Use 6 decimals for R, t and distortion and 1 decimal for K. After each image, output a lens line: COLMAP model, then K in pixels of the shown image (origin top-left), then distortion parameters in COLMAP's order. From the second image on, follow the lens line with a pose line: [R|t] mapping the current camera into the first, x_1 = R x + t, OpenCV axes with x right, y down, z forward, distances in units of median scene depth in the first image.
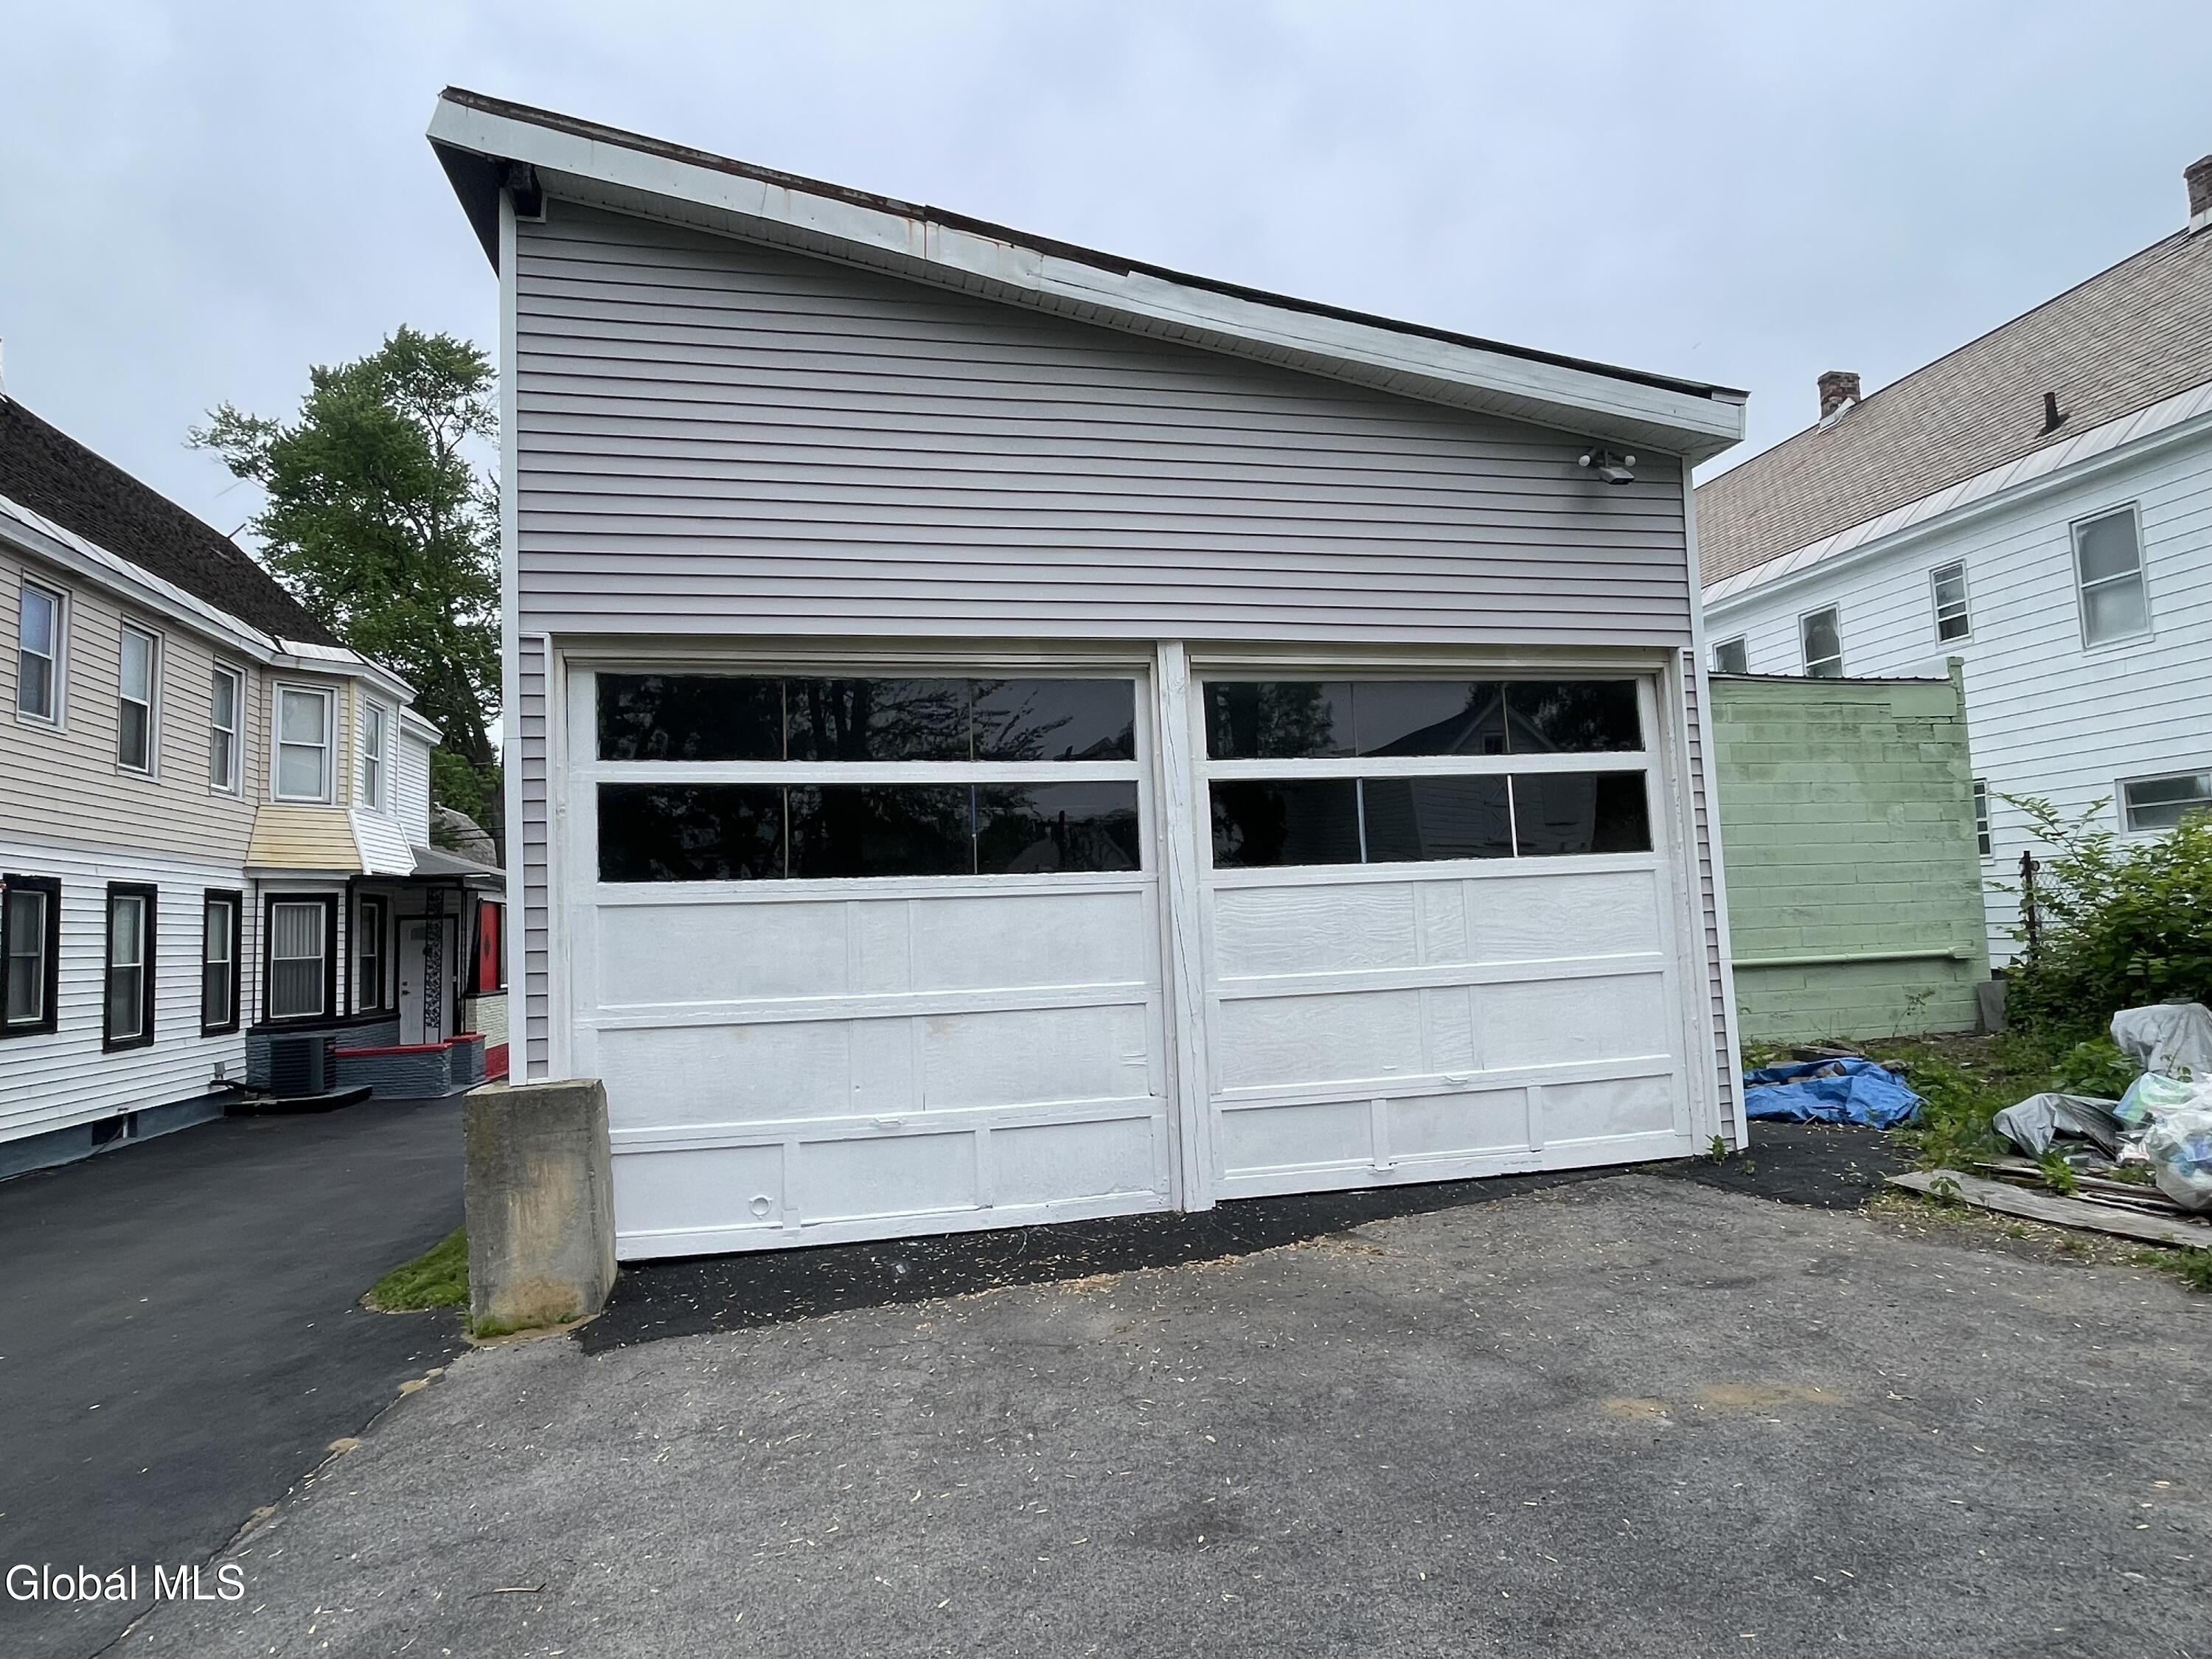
lens RADIAL K [[1234.7, 0, 1111.2], [0, 1234.7, 821.5], [0, 0, 1]] dist [-0.002590, -0.003932]
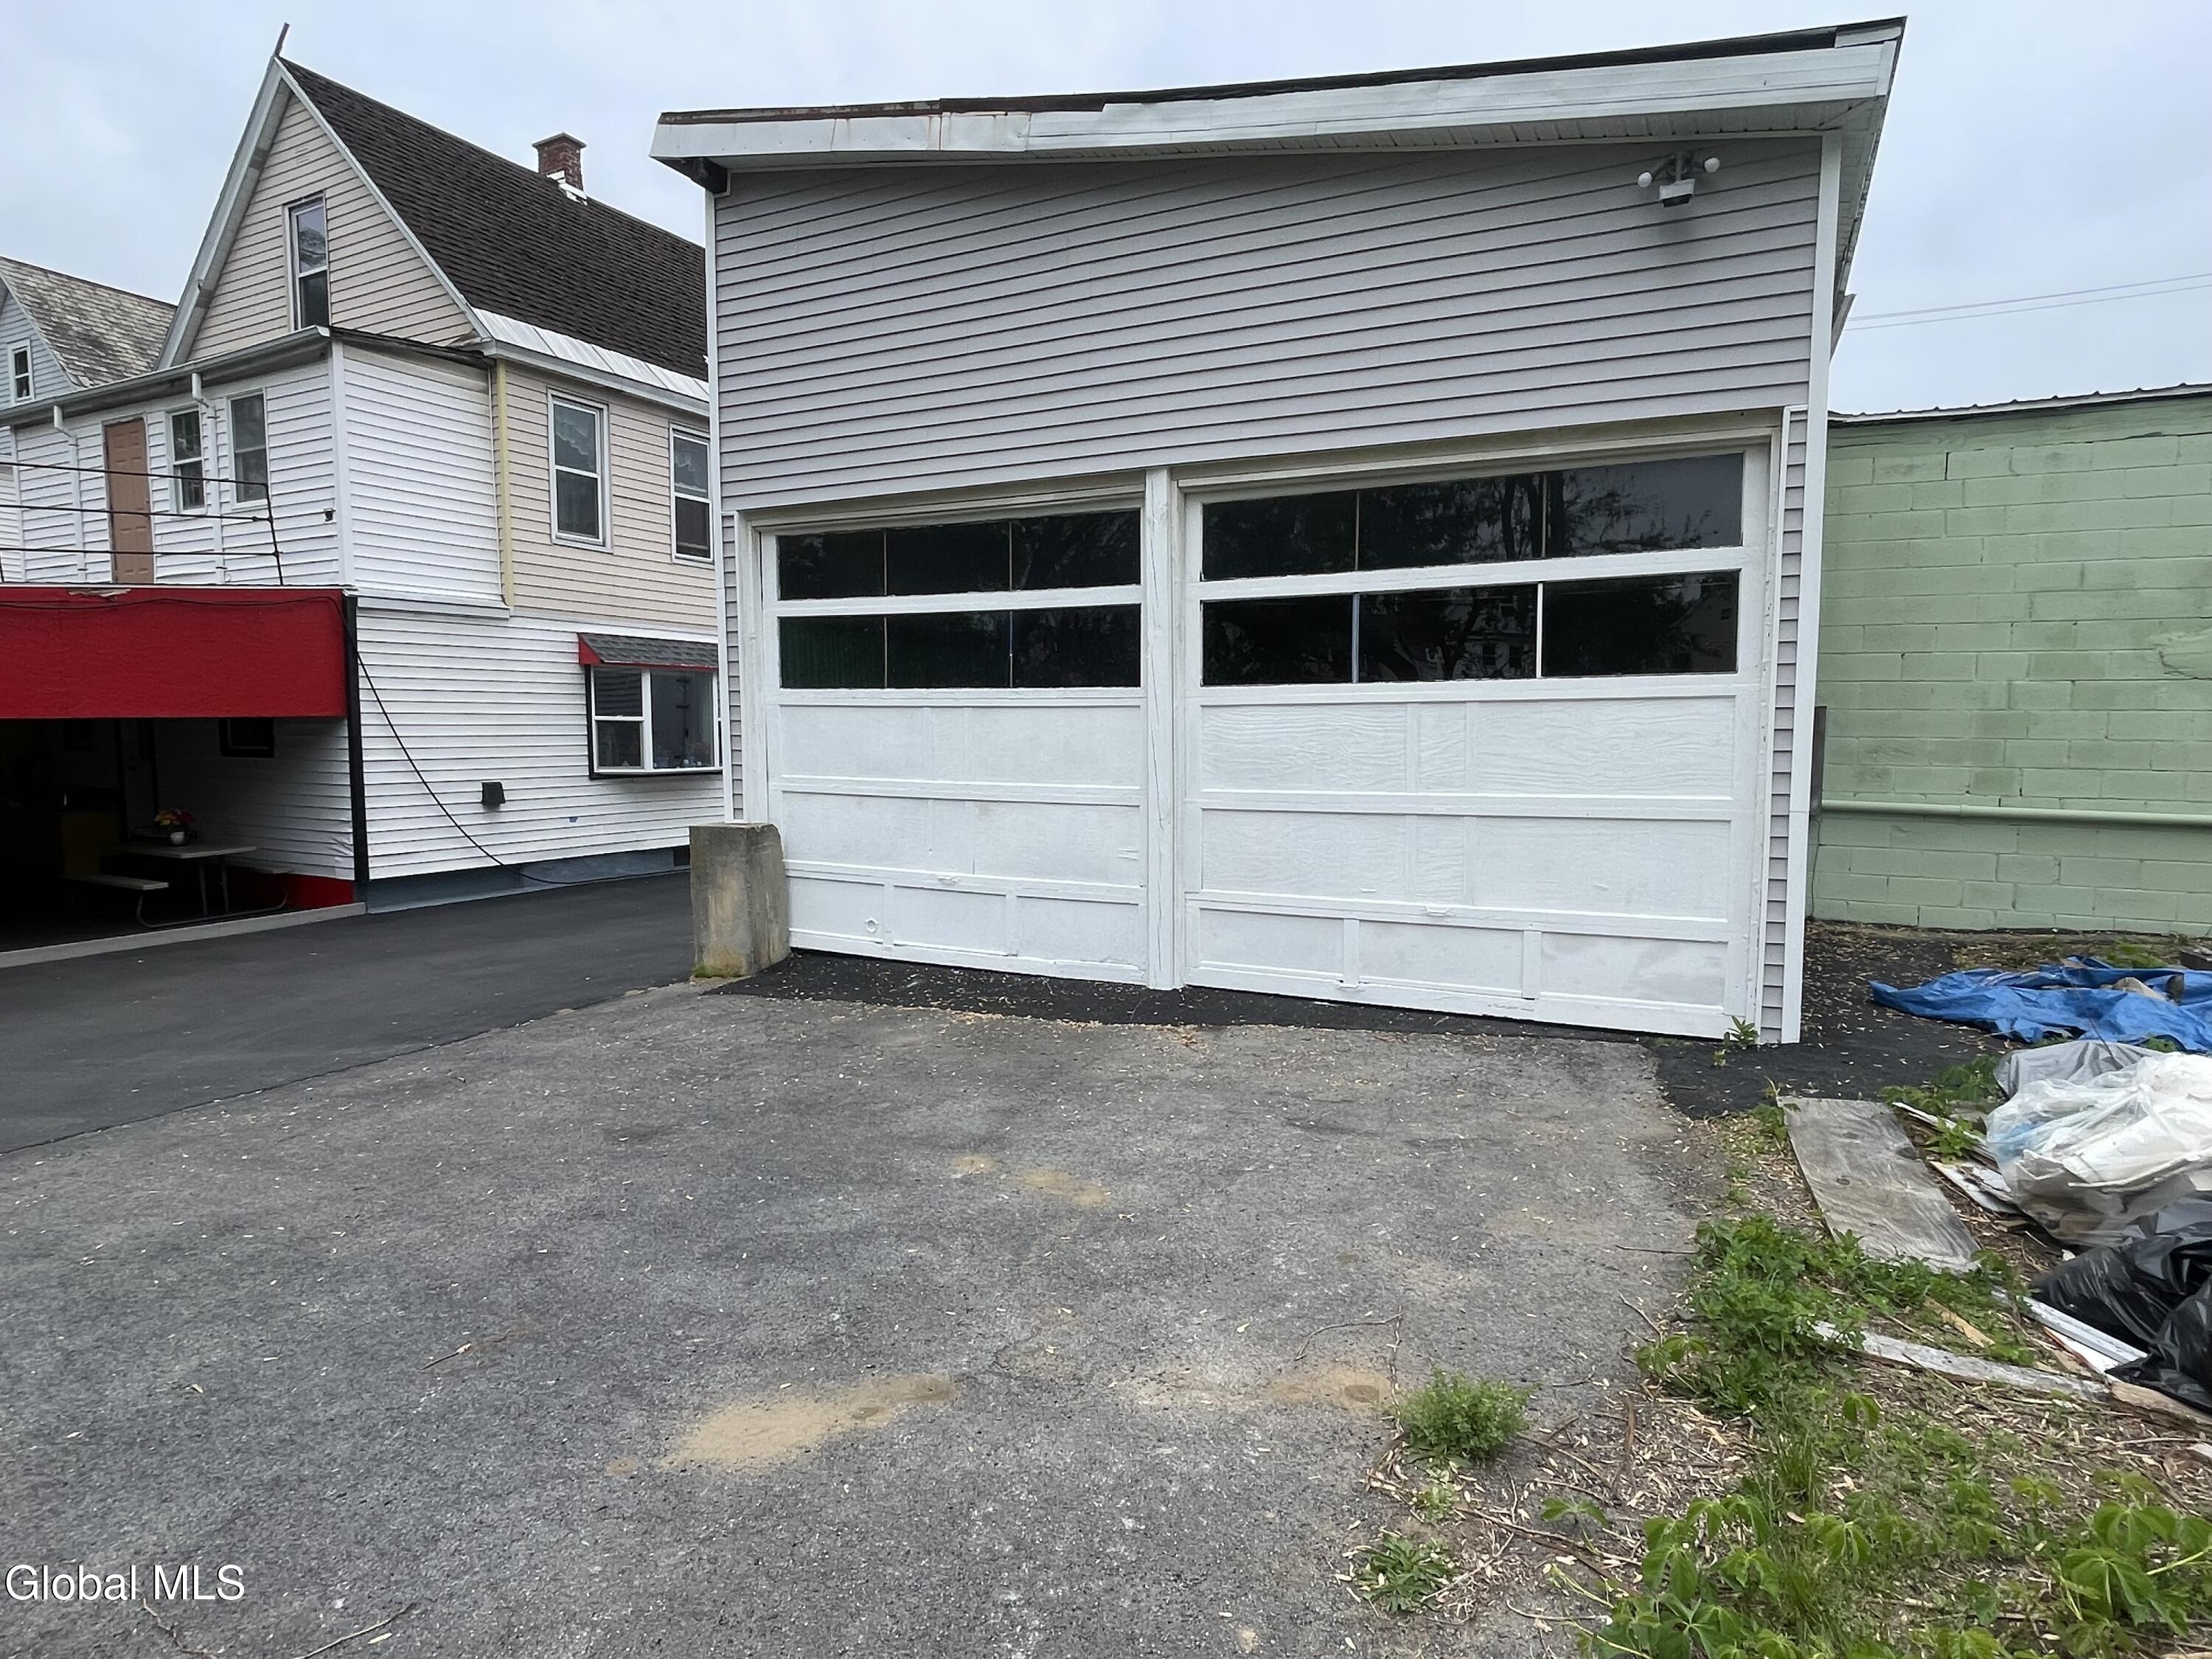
lens RADIAL K [[1234.7, 0, 1117.1], [0, 1234.7, 826.9], [0, 0, 1]] dist [-0.002590, -0.003932]
pose [[0.774631, 0.093258, -0.625499, 0.758033], [0.022155, 0.984458, 0.174214, -0.031421], [0.632025, -0.148810, 0.760526, 0.136914]]
